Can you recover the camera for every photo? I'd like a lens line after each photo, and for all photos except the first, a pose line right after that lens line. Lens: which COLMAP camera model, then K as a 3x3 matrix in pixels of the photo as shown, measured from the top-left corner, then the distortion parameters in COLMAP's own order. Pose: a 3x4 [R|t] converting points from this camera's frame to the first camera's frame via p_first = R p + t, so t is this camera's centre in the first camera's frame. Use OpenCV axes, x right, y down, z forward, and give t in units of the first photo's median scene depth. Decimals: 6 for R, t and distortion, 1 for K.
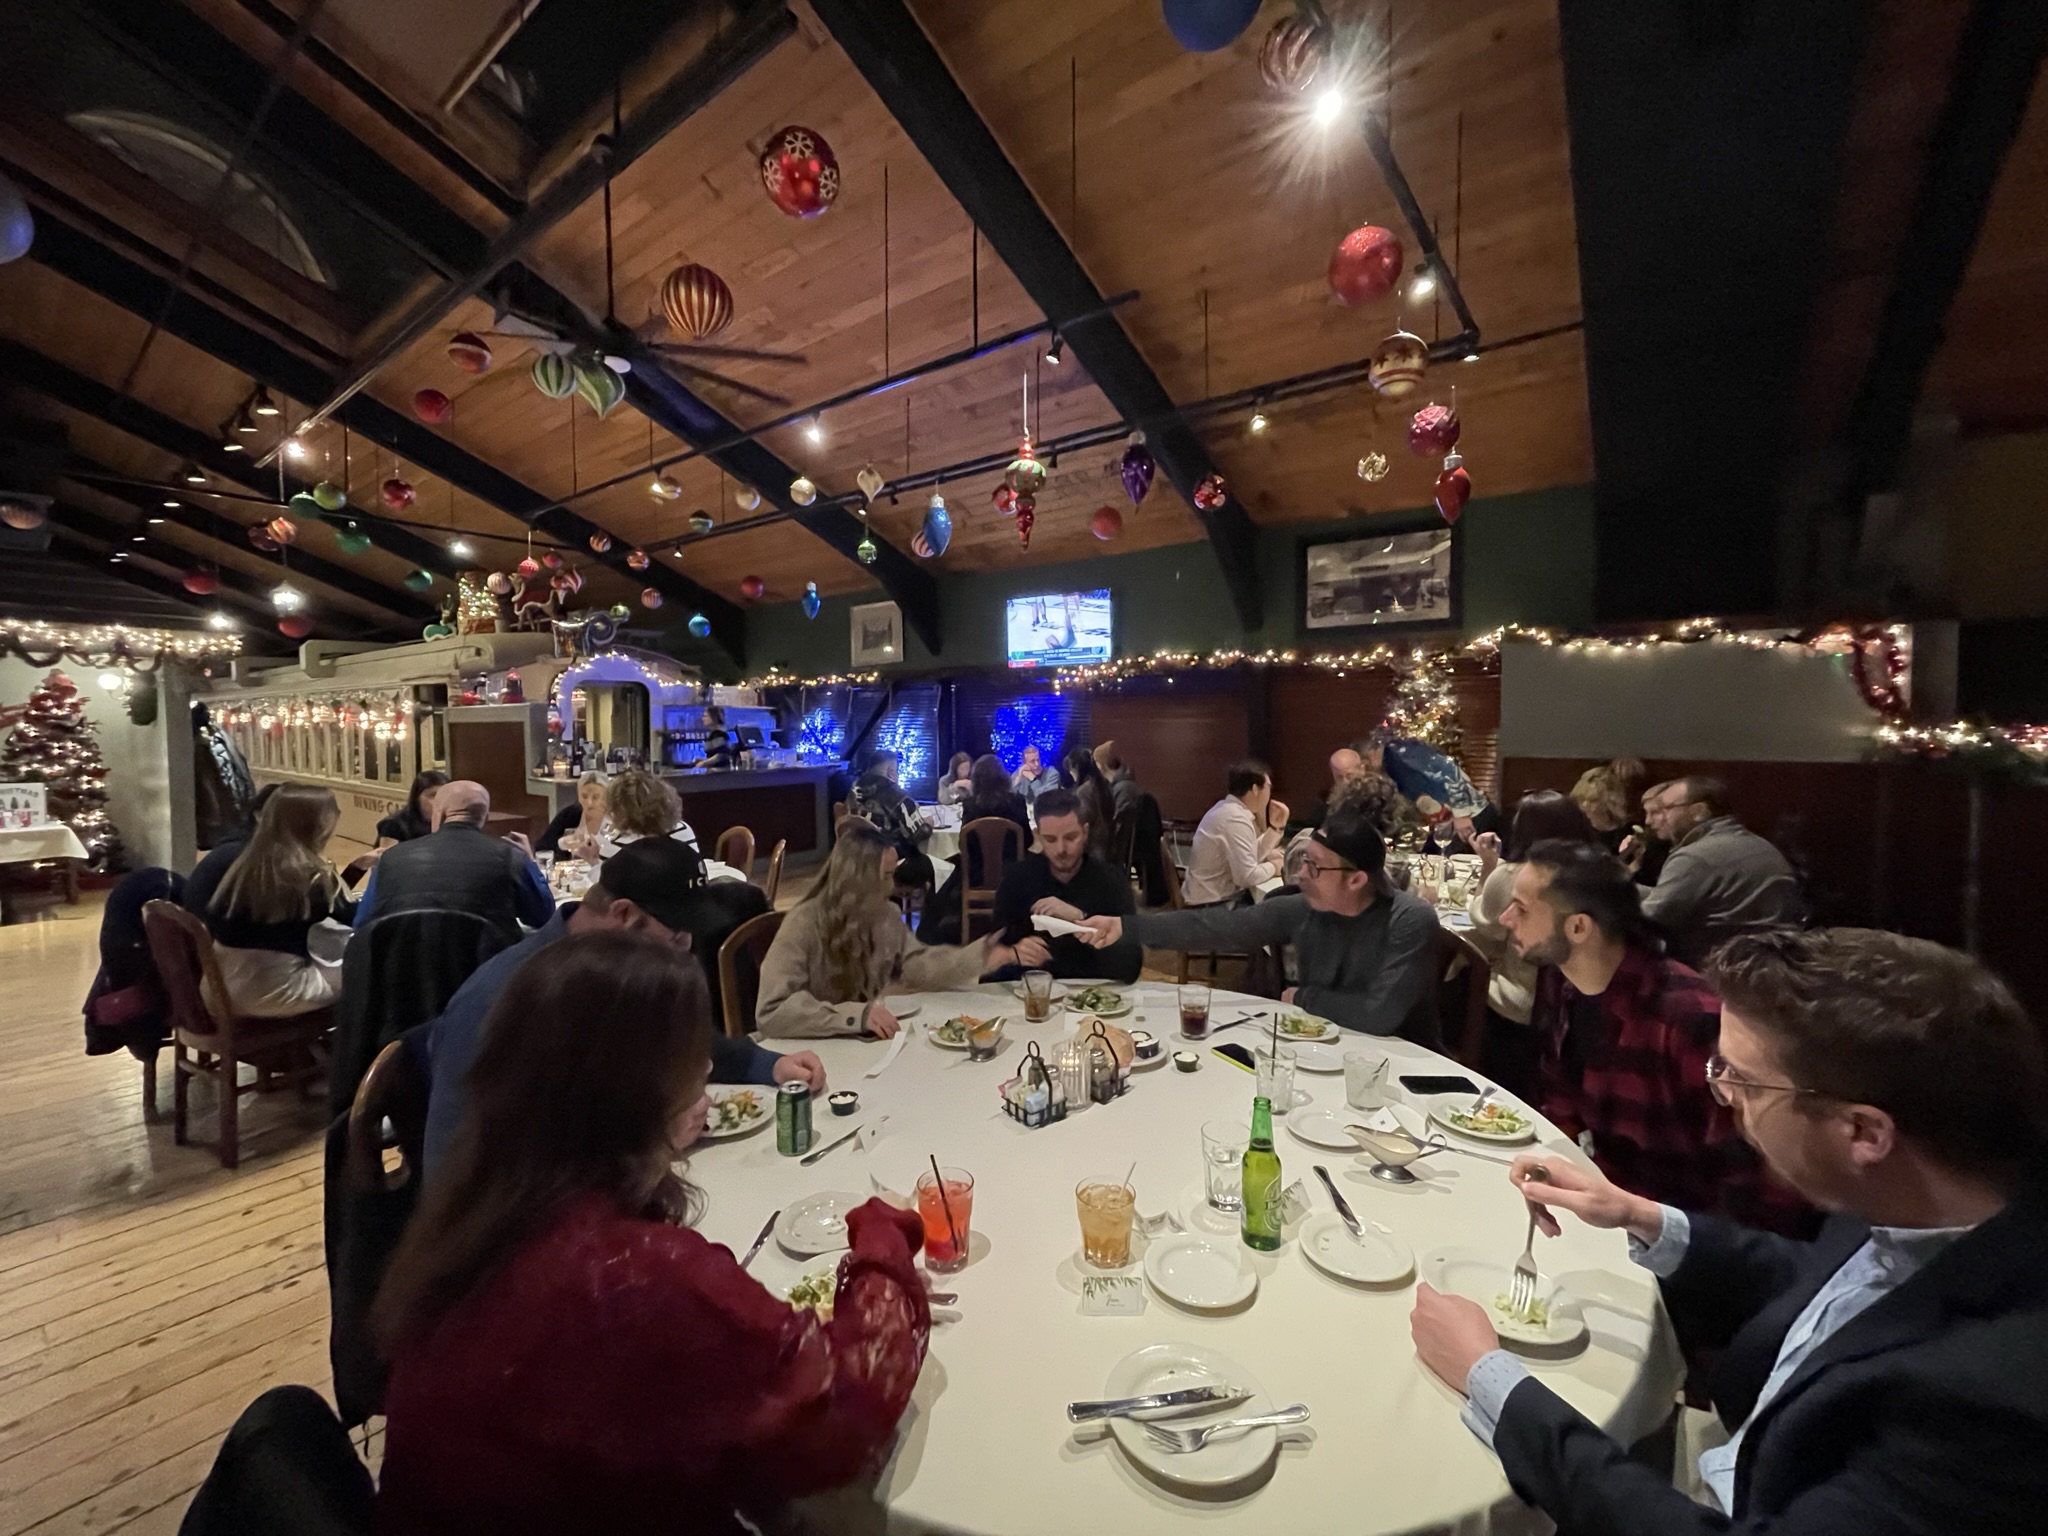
lens RADIAL K [[816.3, 0, 1015.2], [0, 816.3, 750.4], [0, 0, 1]] dist [0.001037, 0.000146]
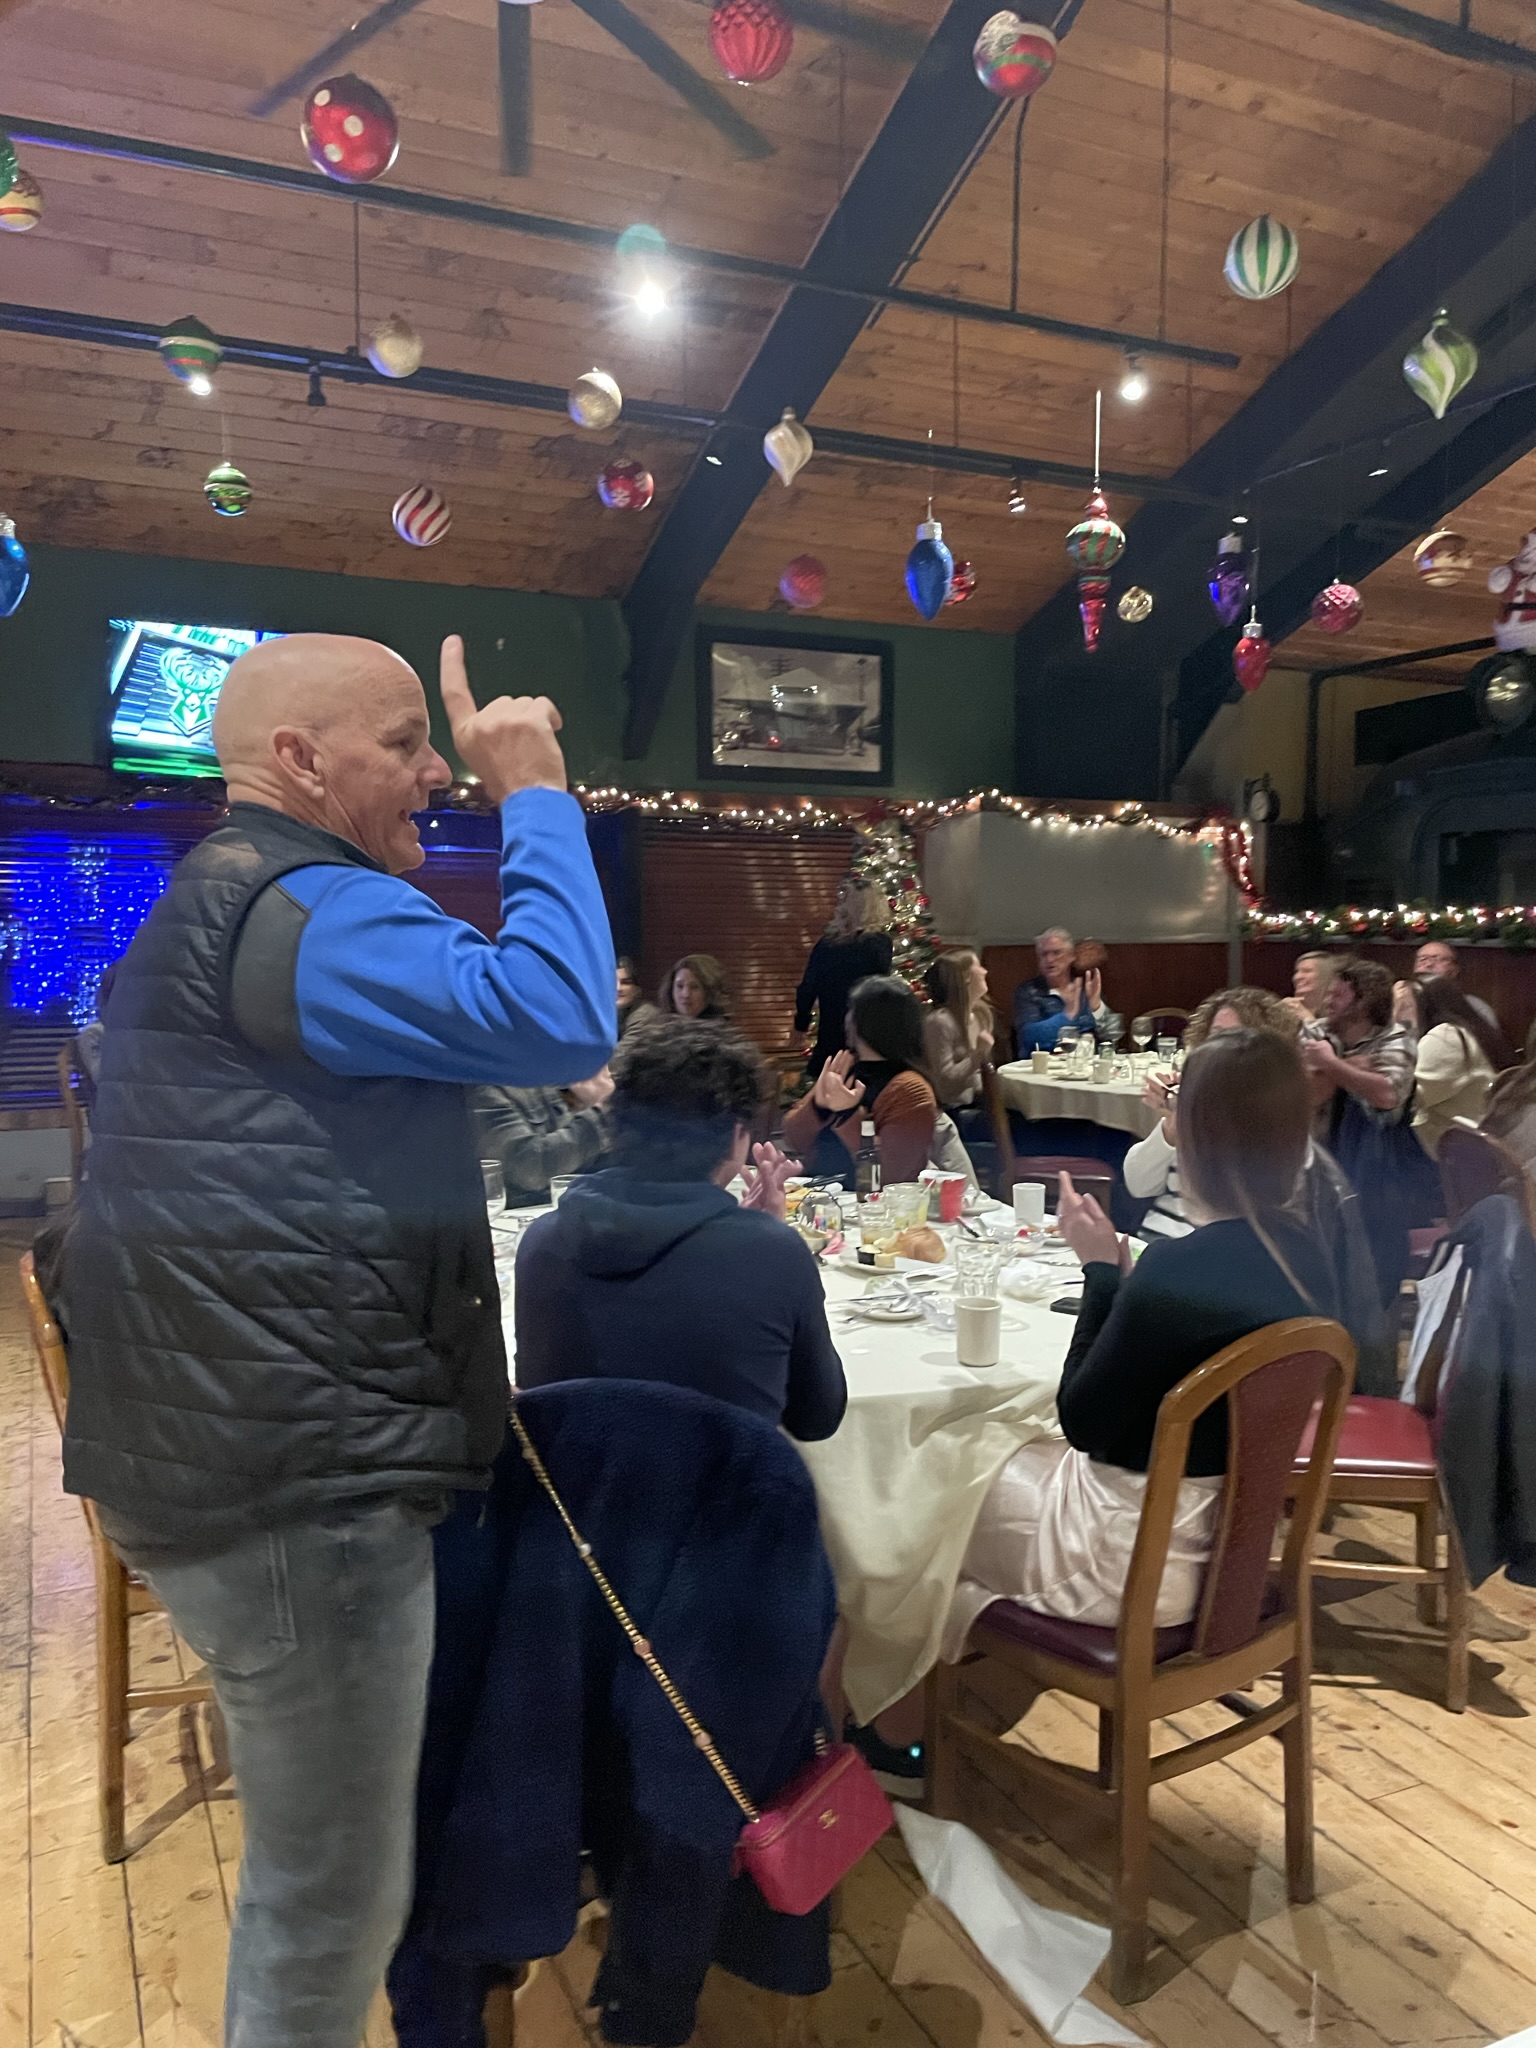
lens RADIAL K [[1574.3, 0, 760.9], [0, 1574.3, 1030.6], [0, 0, 1]] dist [0.055101, -0.031314]
pose [[0.461522, -0.054731, 0.885439, -0.876465], [0.028909, 0.998493, 0.046651, 0.012739], [-0.886658, 0.004066, 0.462408, 0.394469]]
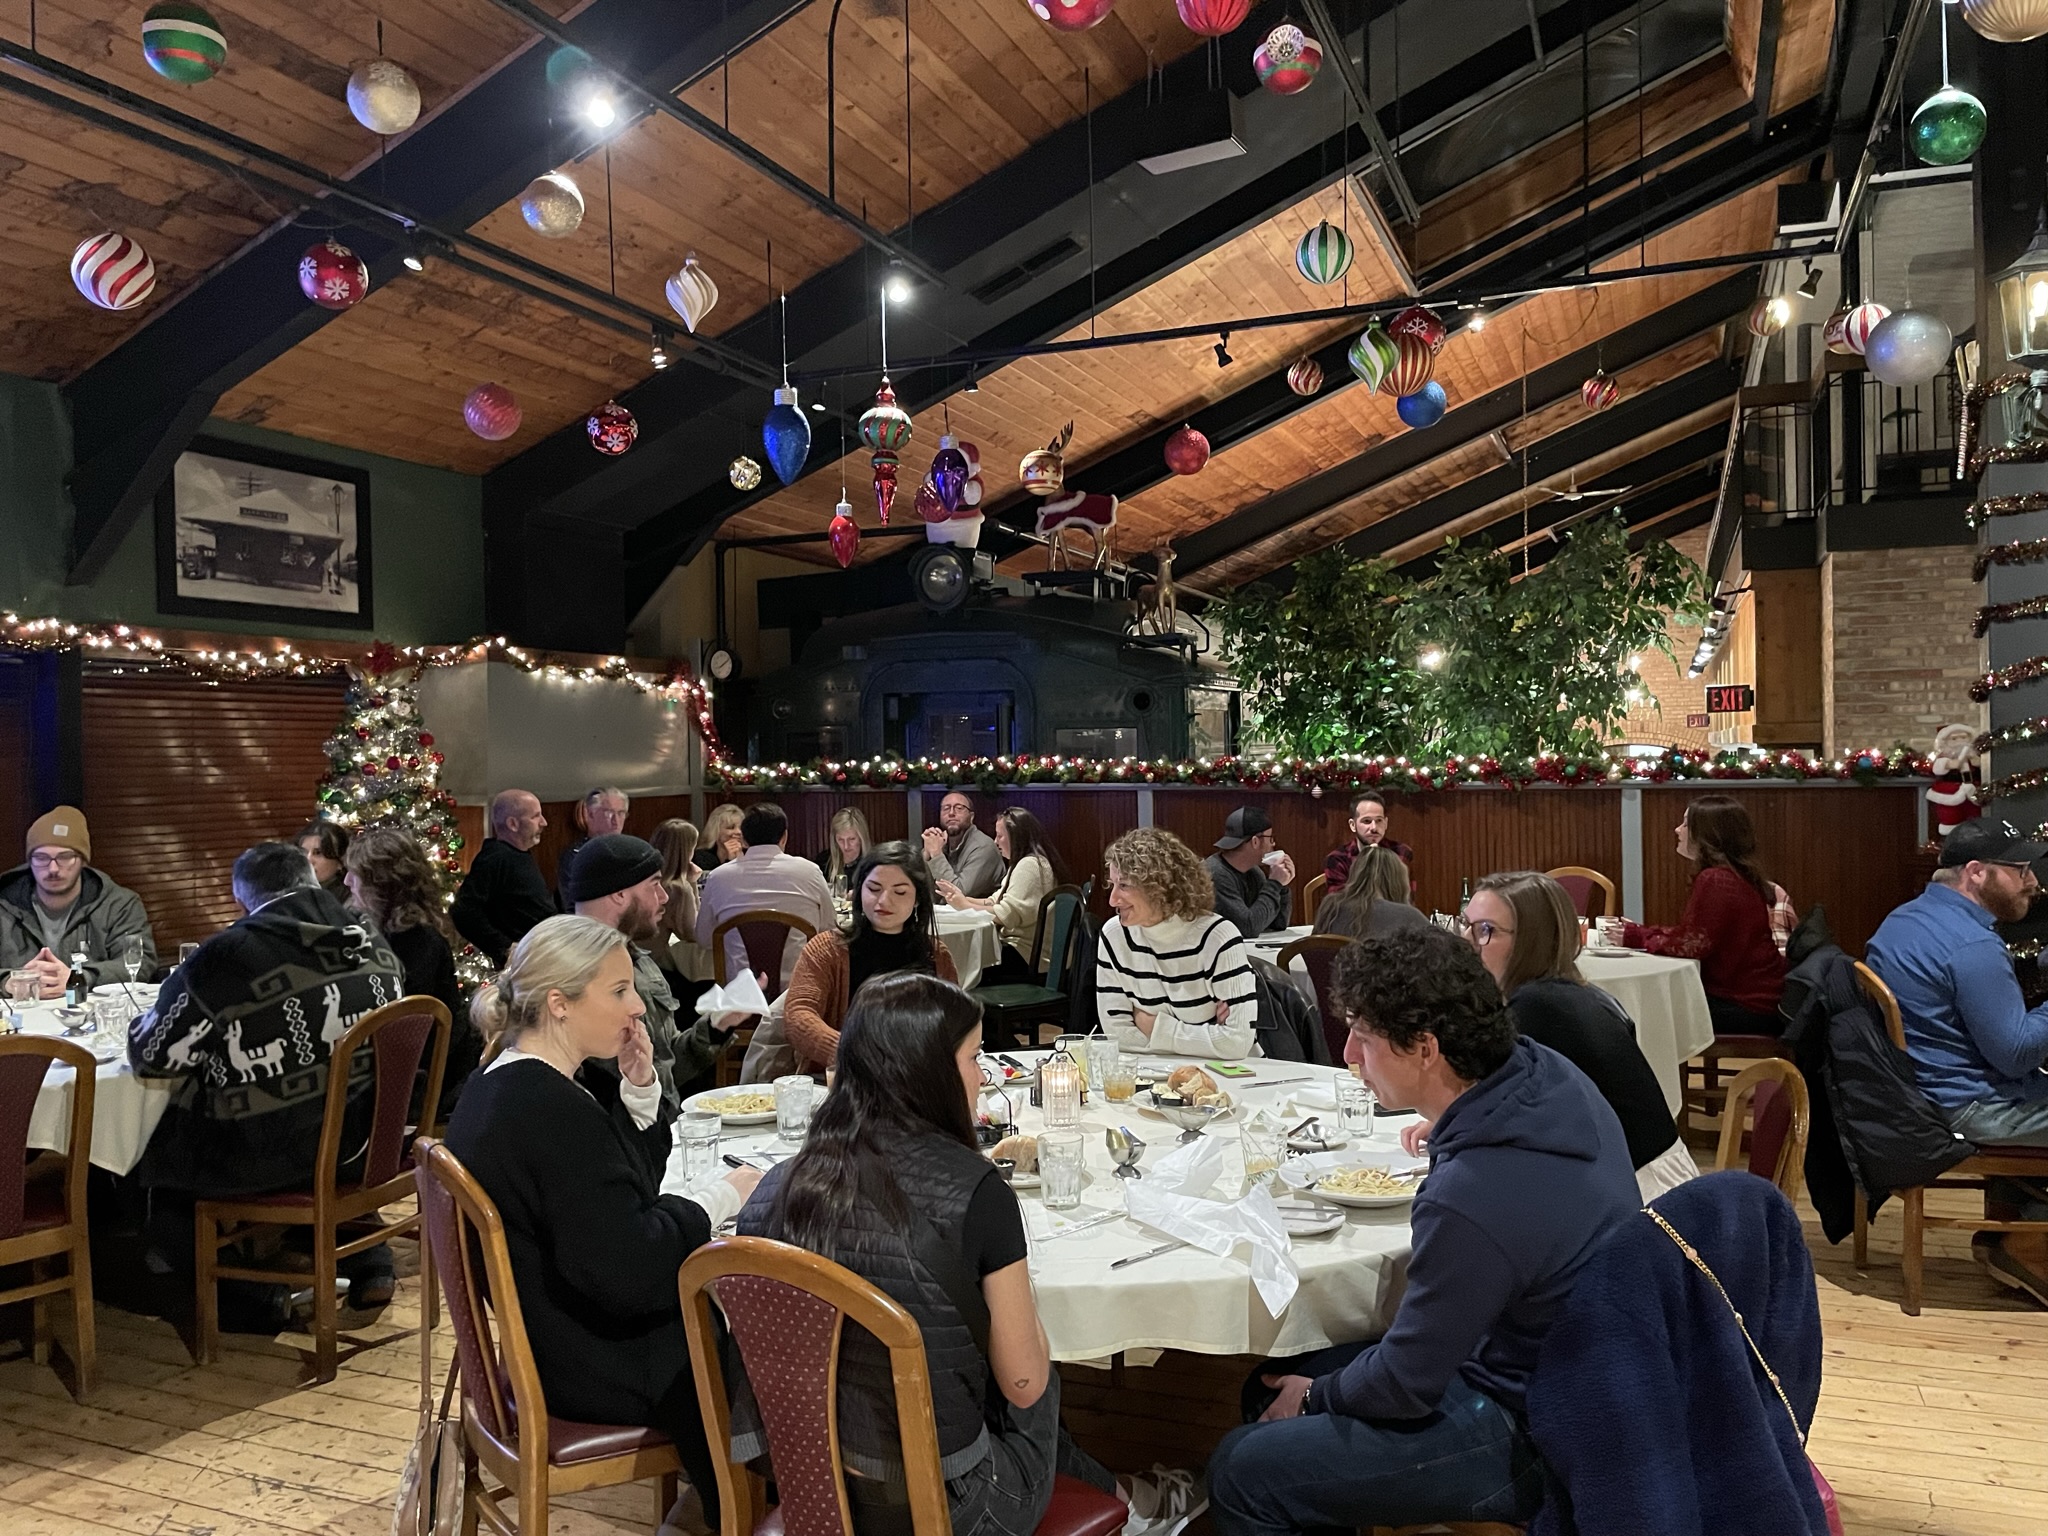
lens RADIAL K [[1574.3, 0, 1027.3], [0, 1574.3, 769.9], [0, 0, 1]] dist [0.055101, -0.031314]
pose [[-0.260914, 0.000760, 0.965362, -0.922331], [0.054148, 0.998437, 0.013849, -0.016210], [-0.963842, 0.055885, -0.260548, 0.803606]]
